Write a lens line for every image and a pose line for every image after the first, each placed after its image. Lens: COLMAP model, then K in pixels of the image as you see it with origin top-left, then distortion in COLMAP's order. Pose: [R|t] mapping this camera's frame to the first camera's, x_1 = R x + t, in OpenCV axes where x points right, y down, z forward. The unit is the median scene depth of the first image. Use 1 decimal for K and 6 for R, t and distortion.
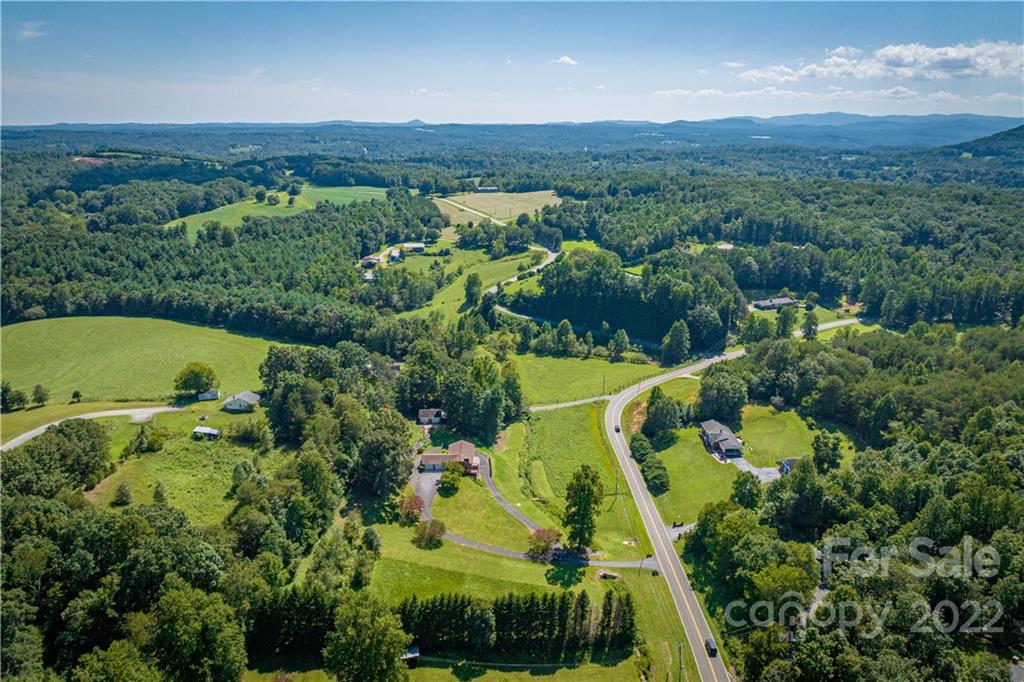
lens RADIAL K [[712.6, 0, 512.1], [0, 712.6, 383.9], [0, 0, 1]] dist [-0.034315, -0.003323]
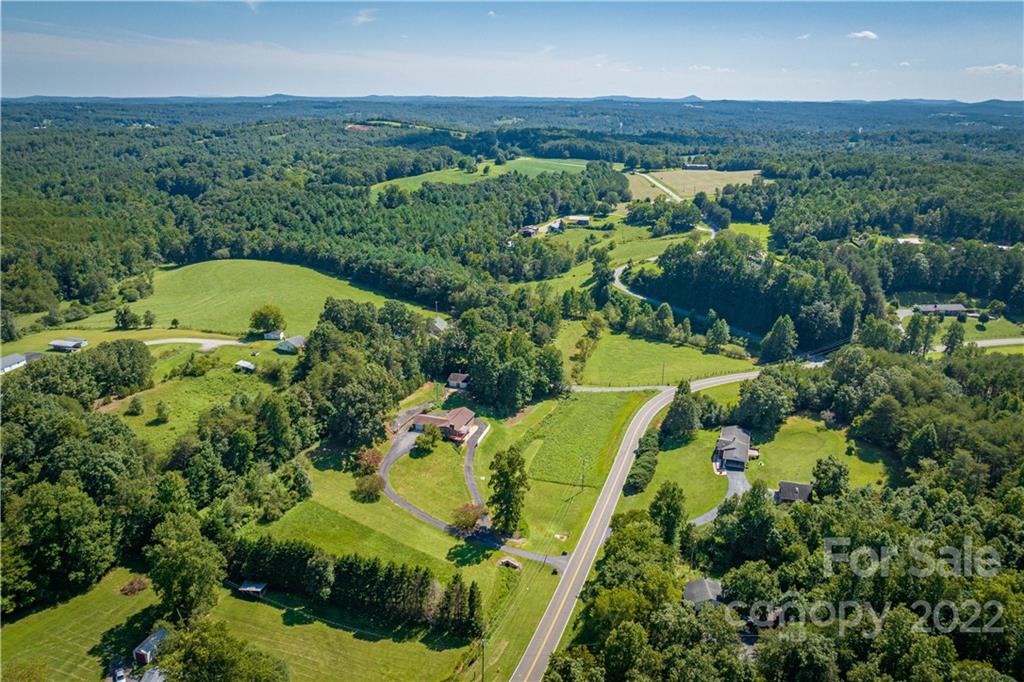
lens RADIAL K [[712.8, 0, 512.0], [0, 712.8, 341.0], [0, 0, 1]] dist [-0.033272, -0.003961]
pose [[0.937178, 0.114284, -0.329601, 0.190547], [-0.121998, 0.992527, -0.002743, -0.011794], [0.326825, 0.042781, 0.944116, 0.038320]]
